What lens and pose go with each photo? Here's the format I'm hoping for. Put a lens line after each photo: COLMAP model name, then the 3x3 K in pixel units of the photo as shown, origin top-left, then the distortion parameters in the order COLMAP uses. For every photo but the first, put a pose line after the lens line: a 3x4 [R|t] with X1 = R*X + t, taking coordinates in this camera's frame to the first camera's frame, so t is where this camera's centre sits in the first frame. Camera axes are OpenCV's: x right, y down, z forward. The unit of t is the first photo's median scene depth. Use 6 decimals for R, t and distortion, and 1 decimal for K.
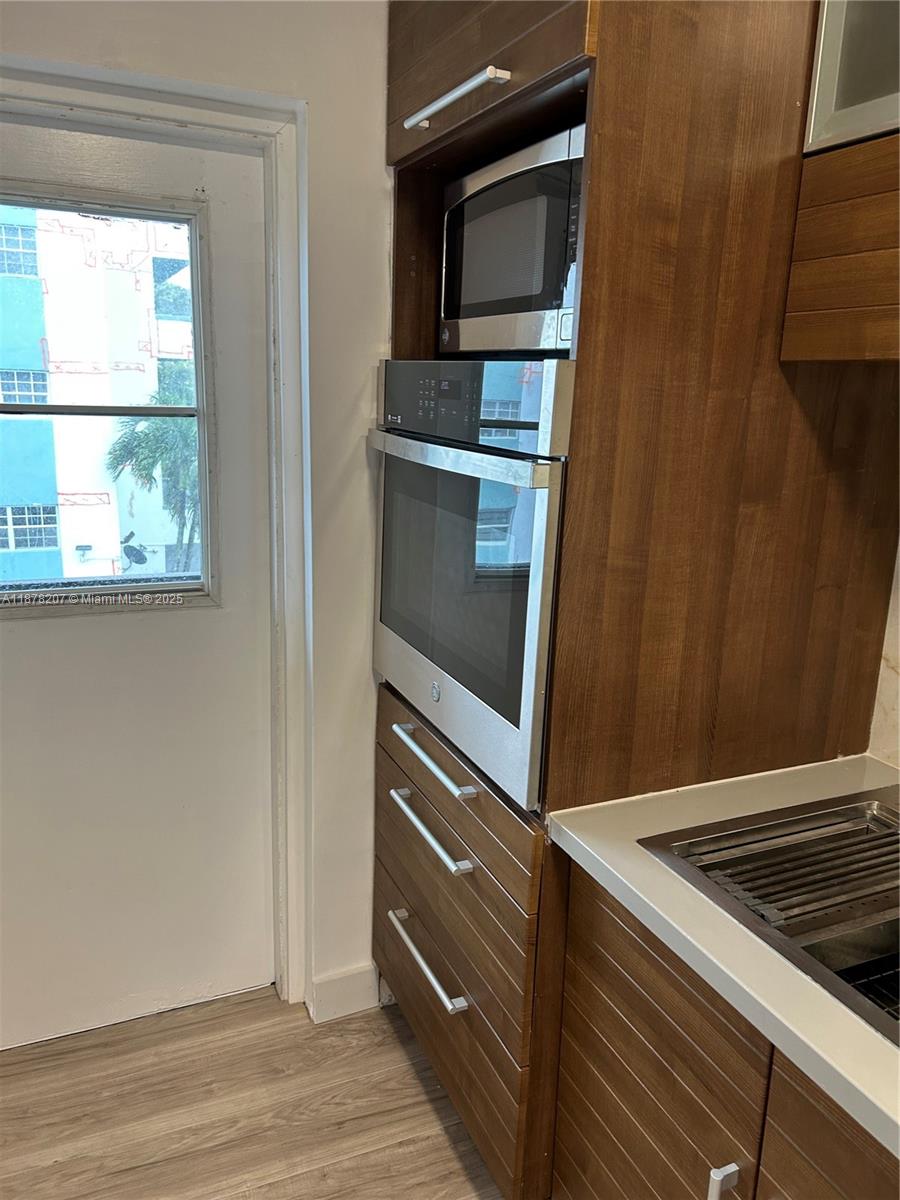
lens RADIAL K [[904.7, 0, 450.0], [0, 904.7, 600.0], [0, 0, 1]] dist [0.028689, -0.004831]
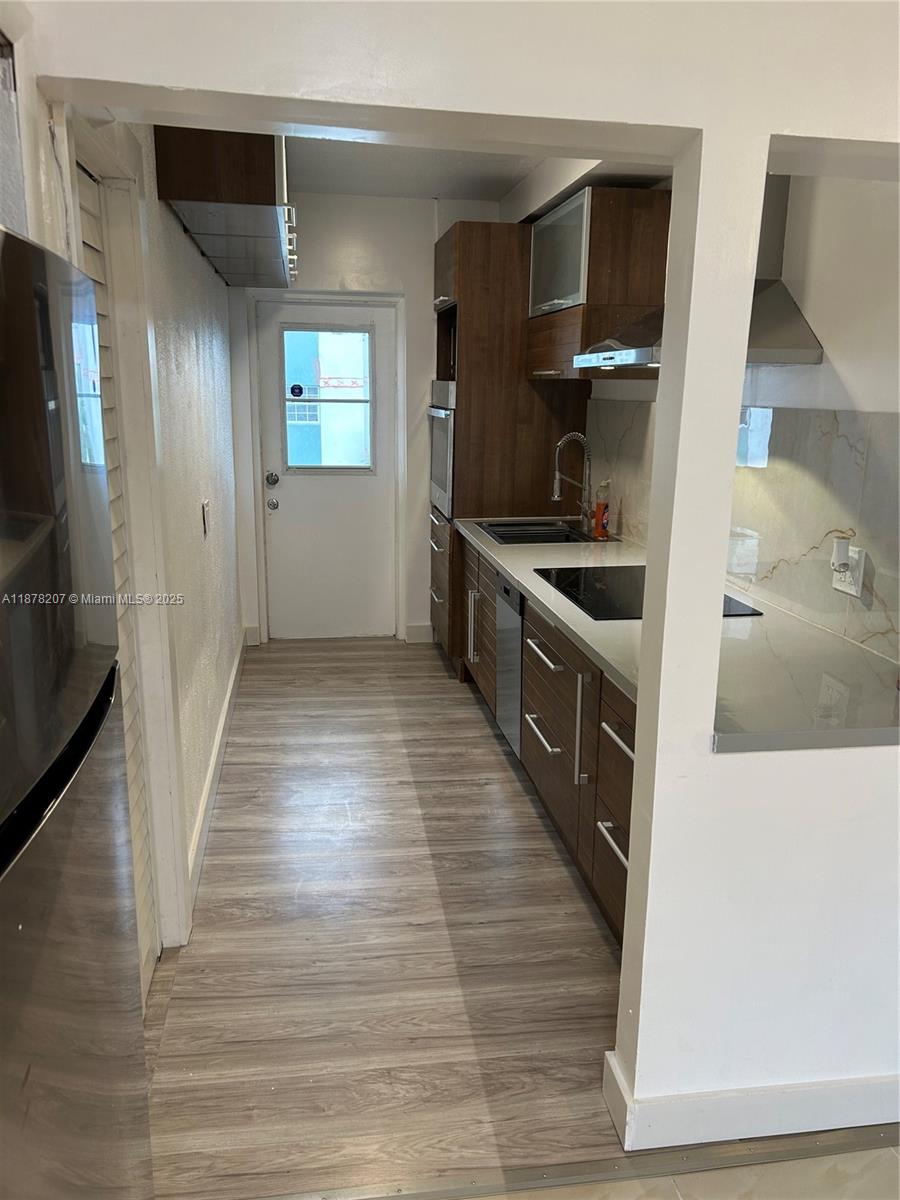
lens RADIAL K [[901.5, 0, 445.6], [0, 901.5, 607.4], [0, 0, 1]] dist [0.066150, -0.079673]
pose [[0.963302, 0.043780, -0.264827, 0.934945], [-0.043862, 0.999022, 0.005605, 0.525472], [0.264813, 0.006216, 0.964280, -2.112623]]
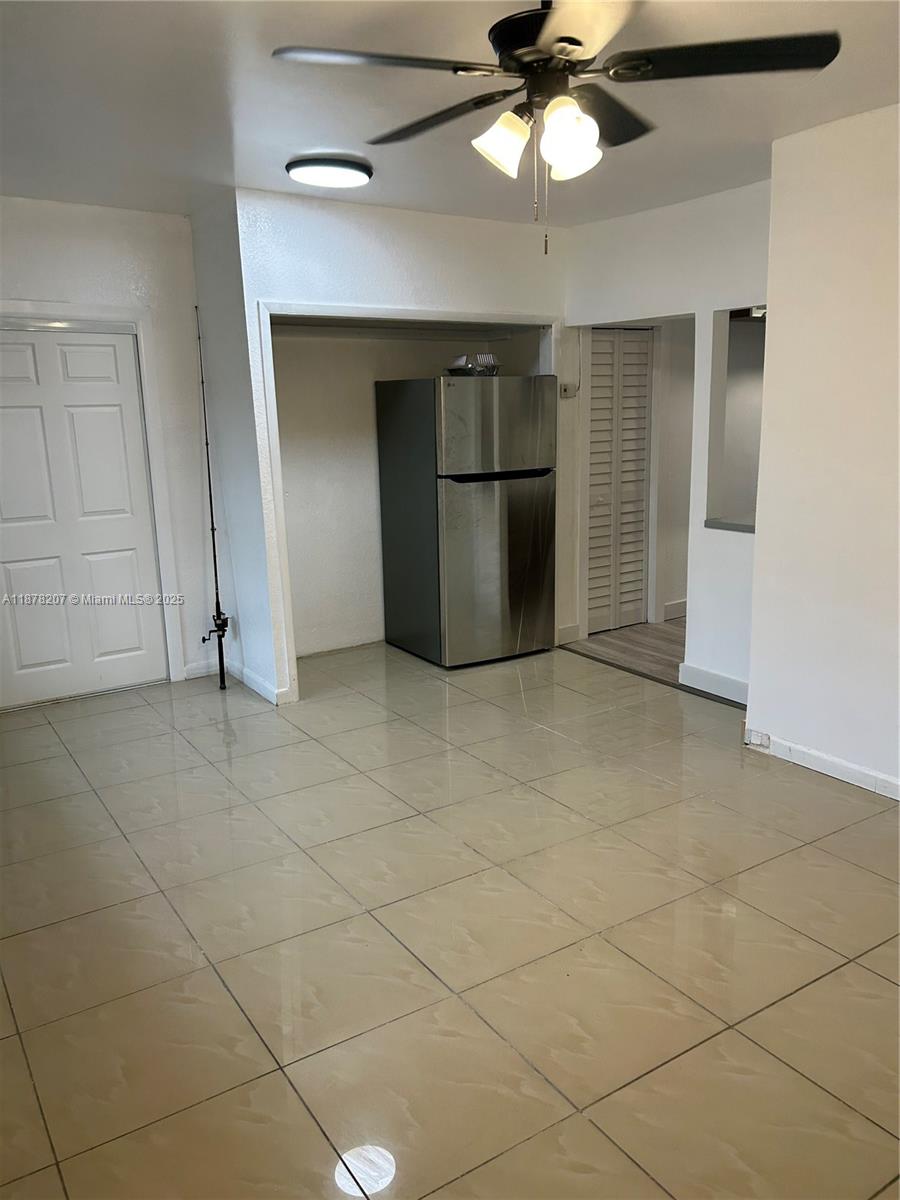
lens RADIAL K [[901.5, 0, 445.6], [0, 901.5, 607.4], [0, 0, 1]] dist [0.066150, -0.079673]
pose [[0.149403, 0.181870, -0.971906, 4.113010], [-0.201701, 0.967876, 0.150110, 0.689898], [0.967985, 0.173608, 0.181287, -2.309675]]
